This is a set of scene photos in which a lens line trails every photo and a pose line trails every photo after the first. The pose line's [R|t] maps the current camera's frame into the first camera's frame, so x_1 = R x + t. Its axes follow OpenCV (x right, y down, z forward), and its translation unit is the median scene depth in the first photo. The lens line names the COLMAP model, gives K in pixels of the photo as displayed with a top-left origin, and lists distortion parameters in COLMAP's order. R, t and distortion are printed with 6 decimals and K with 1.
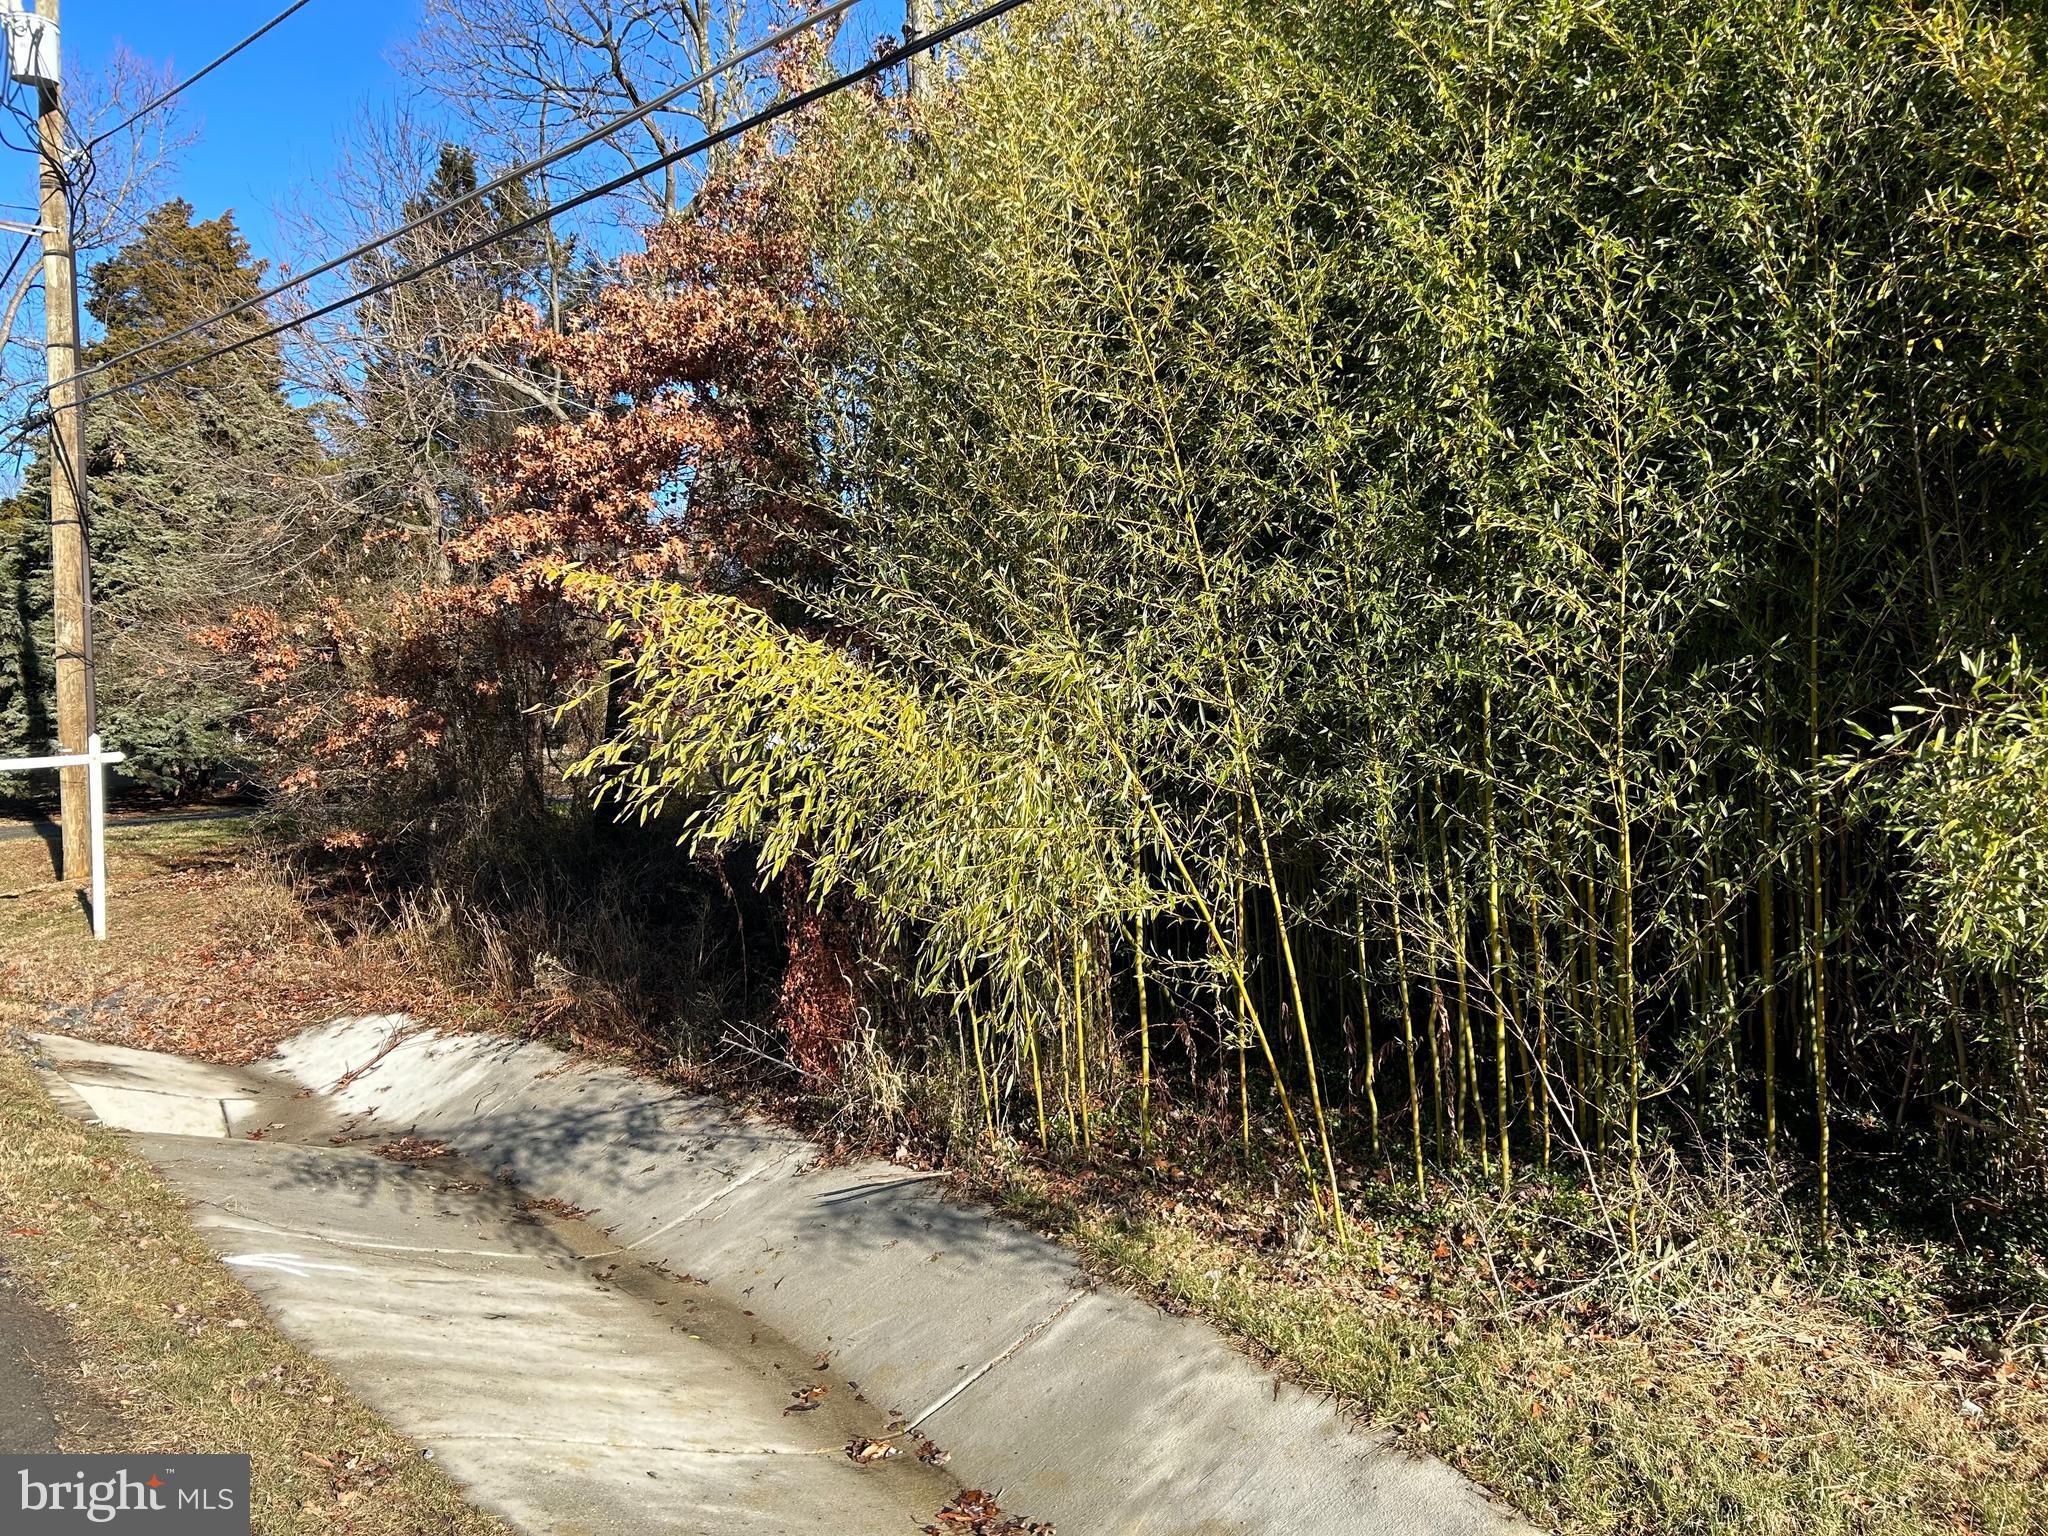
lens RADIAL K [[1536.5, 0, 1015.2], [0, 1536.5, 762.3], [0, 0, 1]] dist [0.054191, -0.067166]
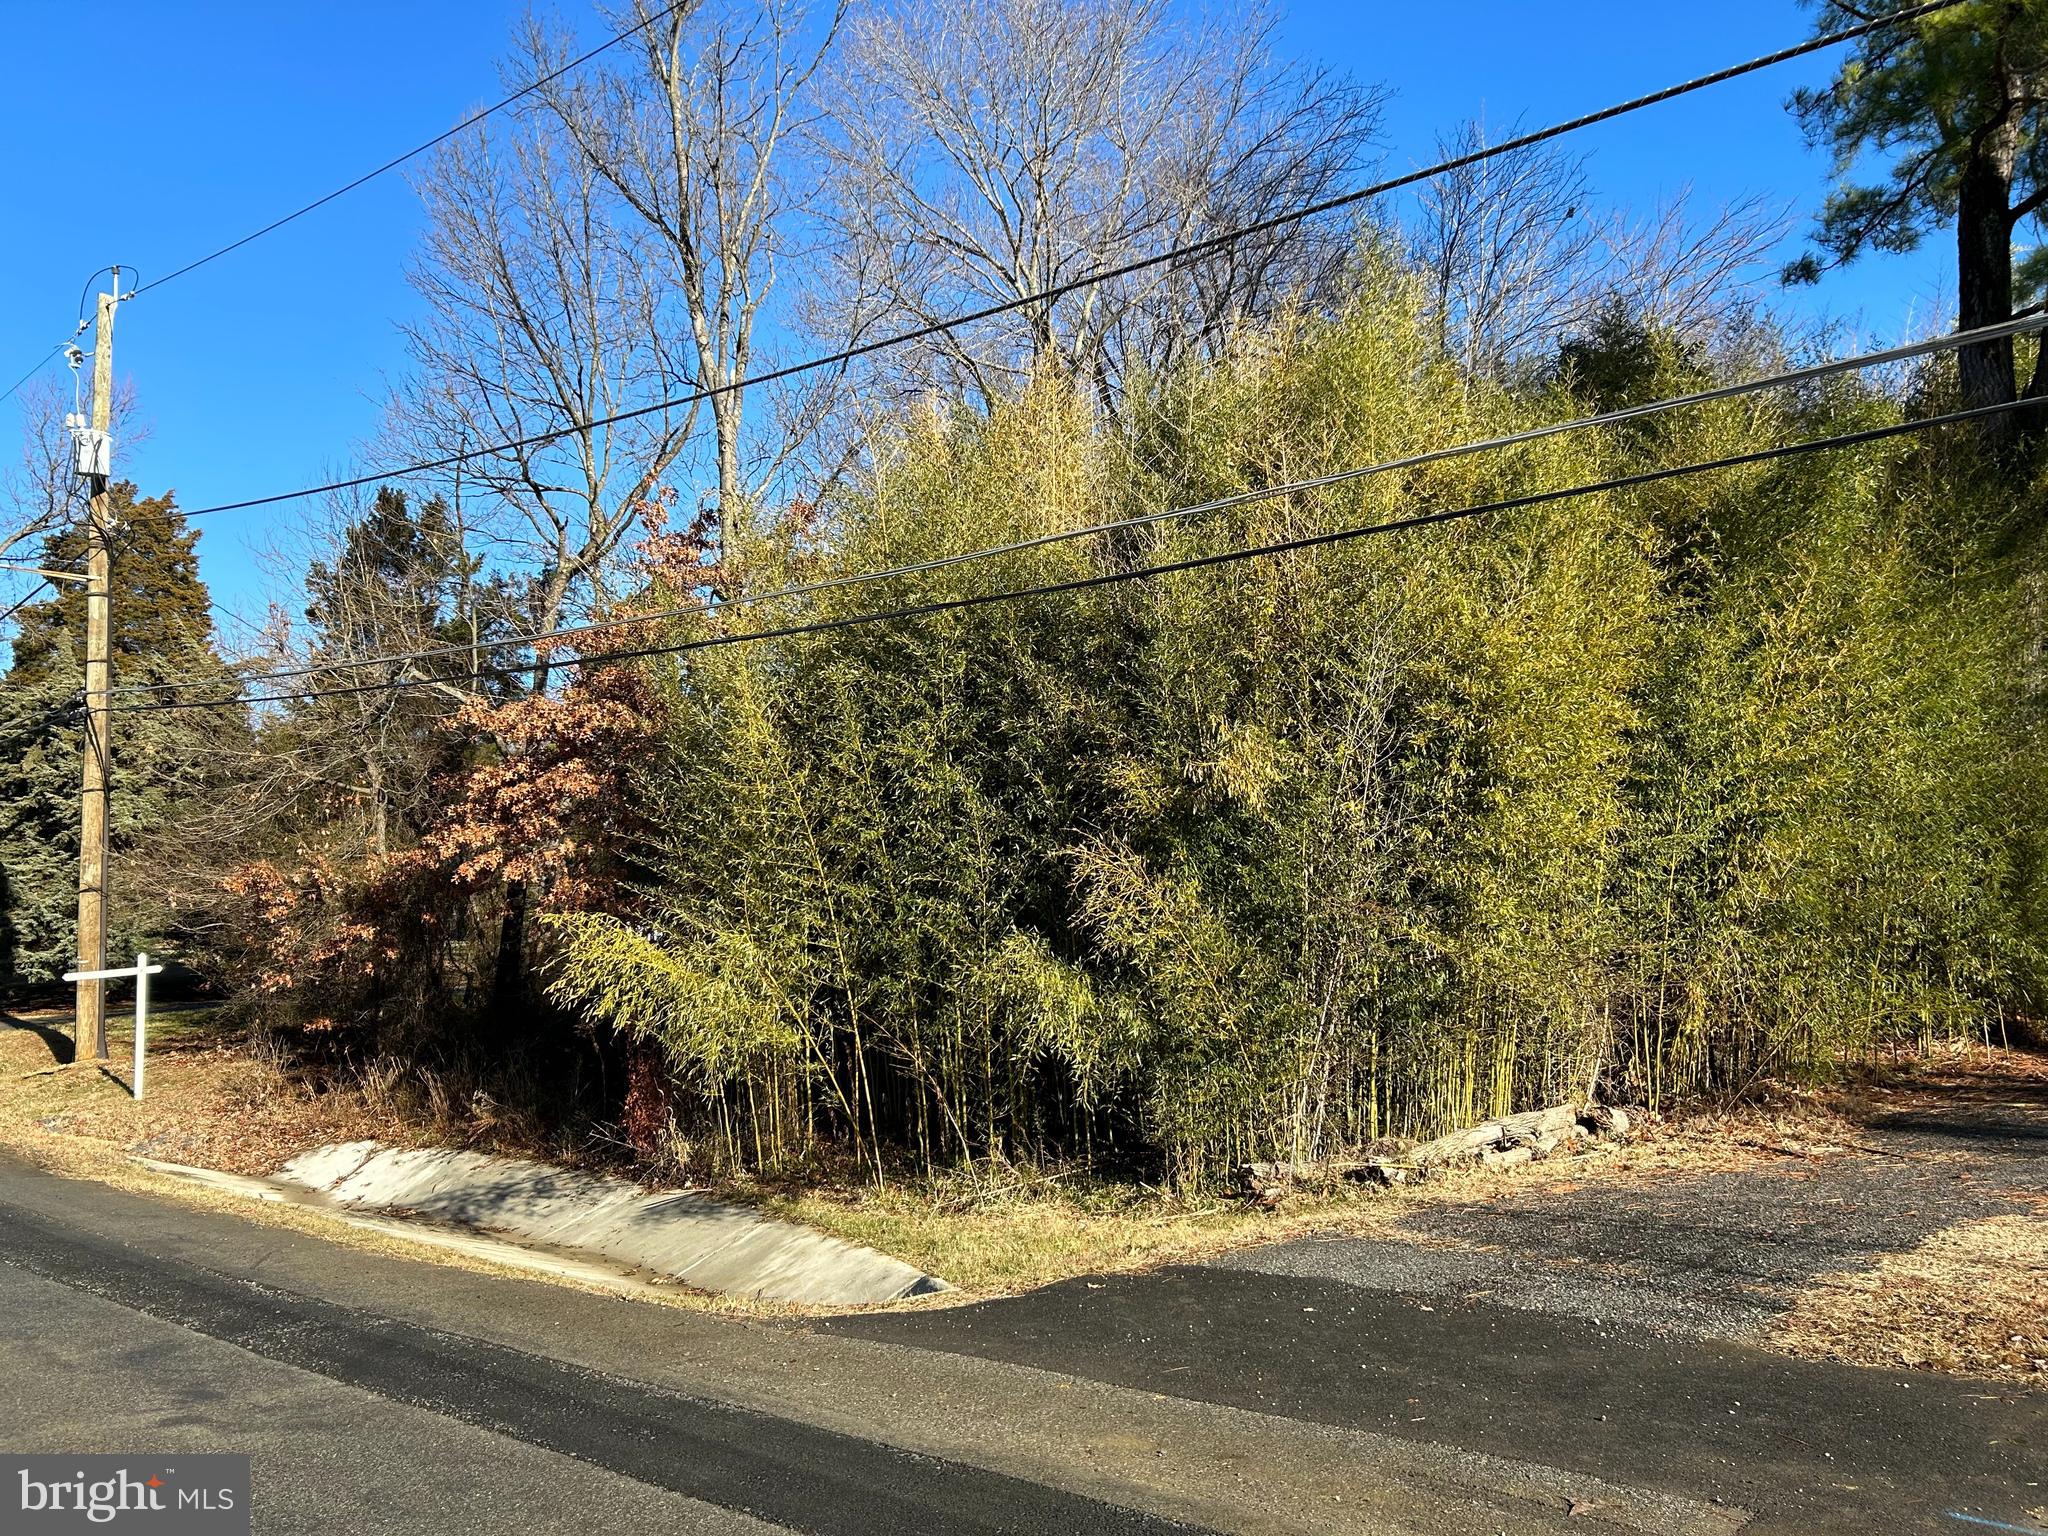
lens RADIAL K [[1536.5, 0, 1021.0], [0, 1536.5, 757.8], [0, 0, 1]] dist [0.054191, -0.067166]
pose [[0.996142, -0.001192, 0.087750, 0.211505], [0.011566, 0.992969, -0.117810, -0.046121], [-0.086992, 0.118370, 0.989152, -1.223770]]
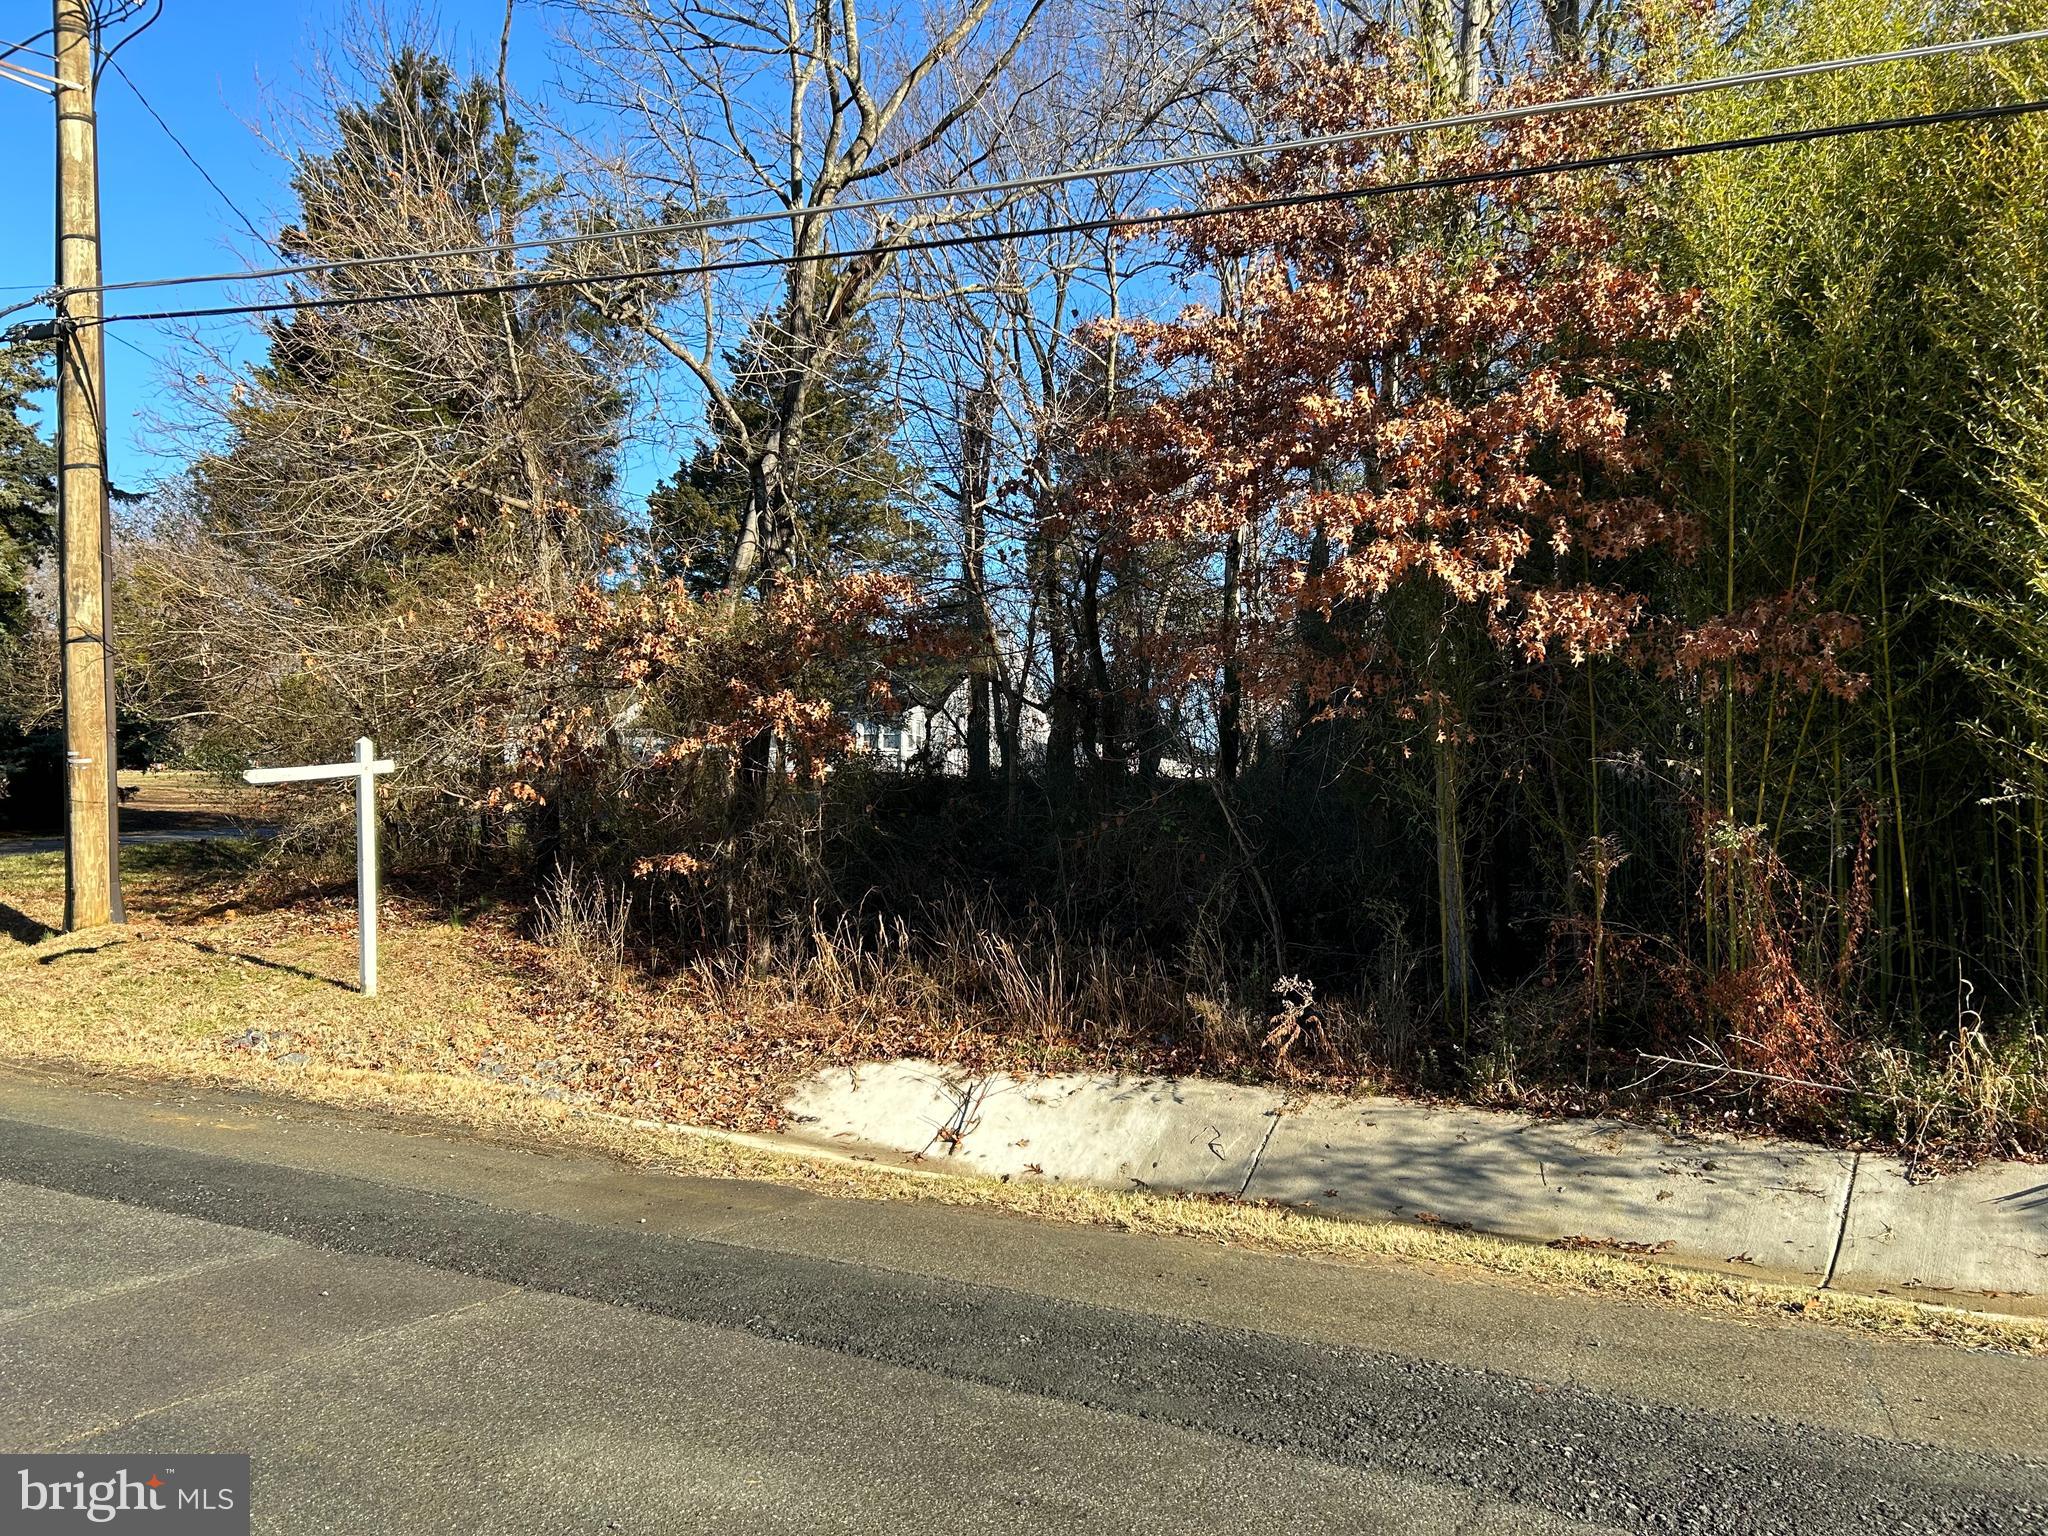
lens RADIAL K [[1536.5, 0, 1023.3], [0, 1536.5, 772.1], [0, 0, 1]] dist [0.054191, -0.067166]
pose [[0.940018, 0.003052, 0.341112, -1.322001], [0.000551, 0.999945, -0.010464, 0.020464], [-0.341125, 0.010024, 0.939964, 0.344090]]
